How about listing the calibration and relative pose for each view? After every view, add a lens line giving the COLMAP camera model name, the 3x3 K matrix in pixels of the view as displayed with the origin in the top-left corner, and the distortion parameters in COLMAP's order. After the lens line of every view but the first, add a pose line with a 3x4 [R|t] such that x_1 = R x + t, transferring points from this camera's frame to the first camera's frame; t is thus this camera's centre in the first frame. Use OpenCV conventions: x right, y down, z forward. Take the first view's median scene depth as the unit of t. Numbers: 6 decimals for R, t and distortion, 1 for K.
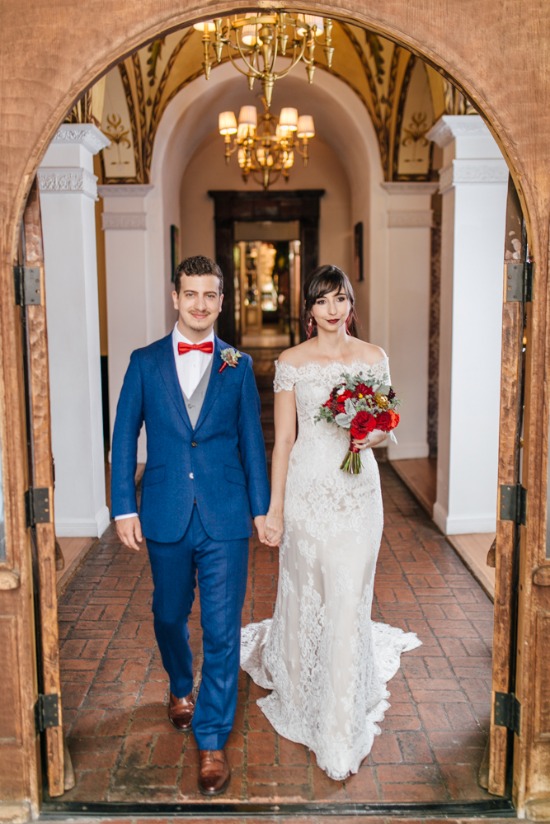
lens RADIAL K [[910.2, 0, 275.0], [0, 910.2, 412.0], [0, 0, 1]] dist [0.005279, 0.122184]
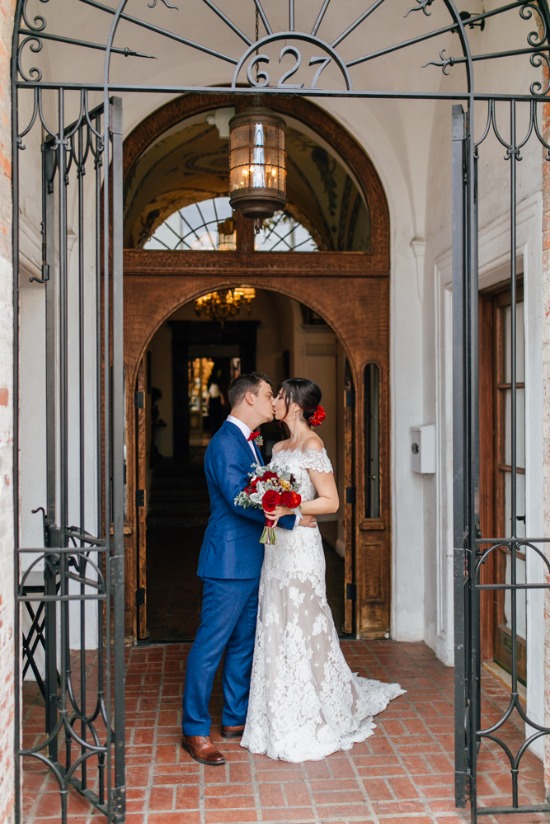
lens RADIAL K [[910.2, 0, 275.0], [0, 910.2, 412.0], [0, 0, 1]] dist [0.005279, 0.122184]
pose [[0.997223, 0.000866, 0.074471, -0.095568], [0.007842, 0.993153, -0.116556, 0.155270], [-0.074062, 0.116817, 0.990388, -1.231366]]
